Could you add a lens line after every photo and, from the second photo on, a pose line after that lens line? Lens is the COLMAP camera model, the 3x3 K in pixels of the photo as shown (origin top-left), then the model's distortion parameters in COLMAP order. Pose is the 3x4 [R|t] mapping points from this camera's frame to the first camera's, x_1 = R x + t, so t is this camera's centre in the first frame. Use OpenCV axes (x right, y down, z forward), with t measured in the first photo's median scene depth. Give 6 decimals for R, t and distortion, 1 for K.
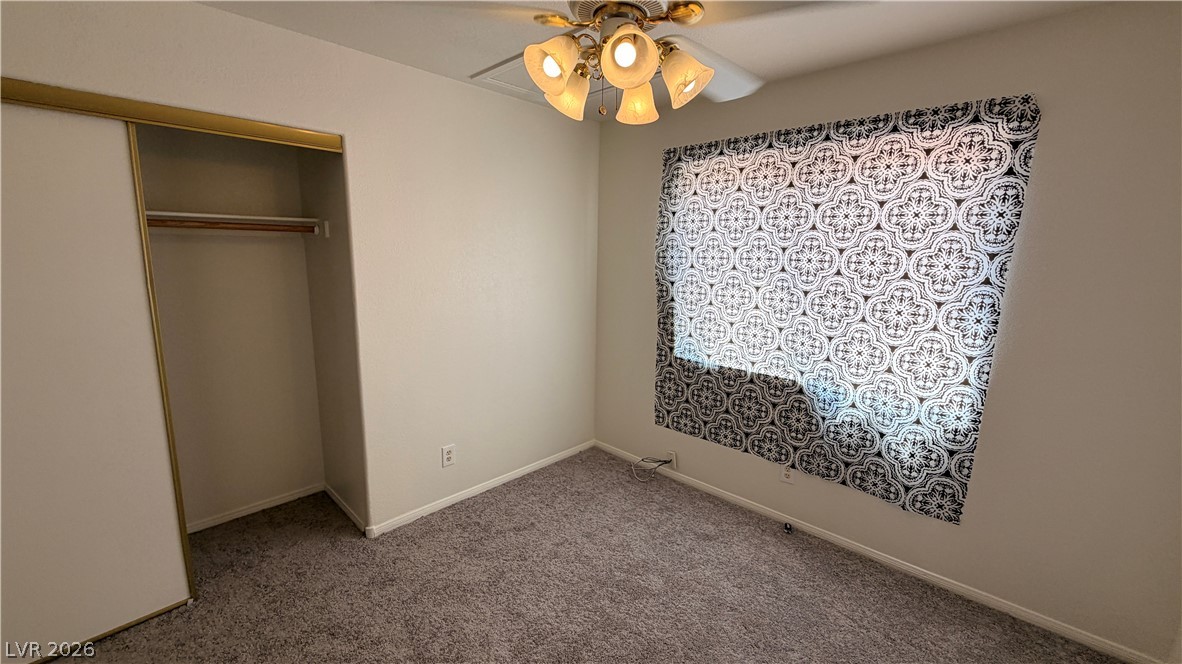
lens RADIAL K [[471.2, 0, 579.5], [0, 471.2, 328.0], [0, 0, 1]] dist [0.000165, -0.000083]
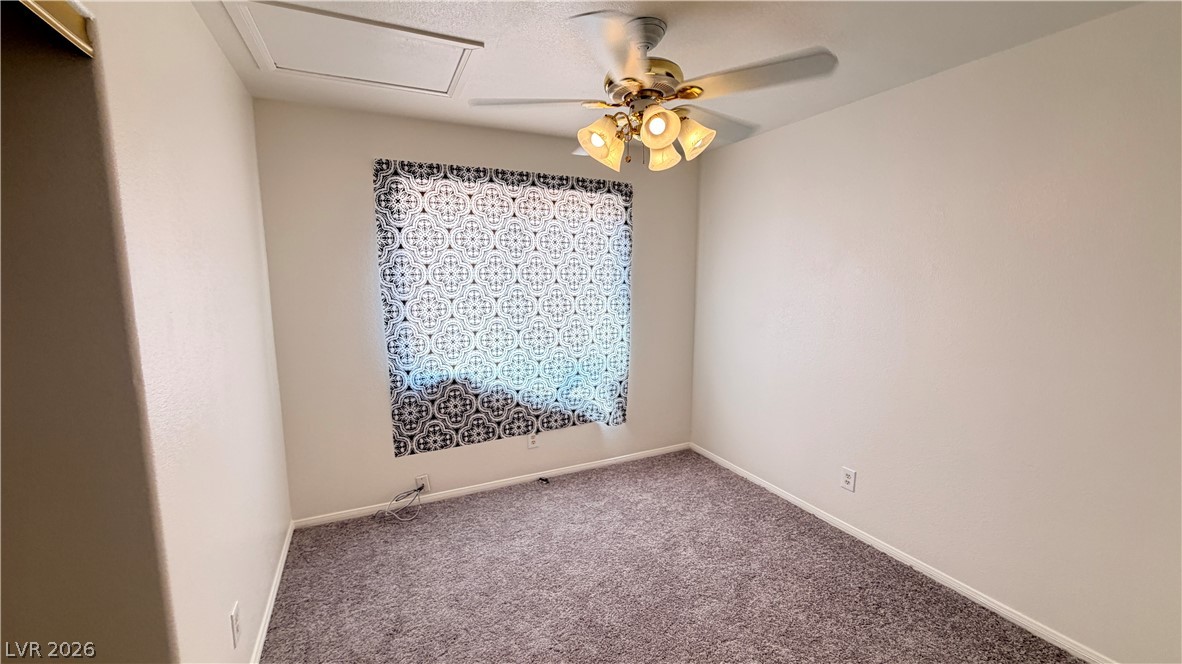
lens RADIAL K [[471.2, 0, 594.8], [0, 471.2, 328.7], [0, 0, 1]] dist [0.000165, -0.000083]
pose [[0.343215, -0.132707, 0.929835, -0.592485], [0.161857, 0.983515, 0.080624, -0.058789], [-0.925206, 0.122829, 0.359036, 0.323116]]
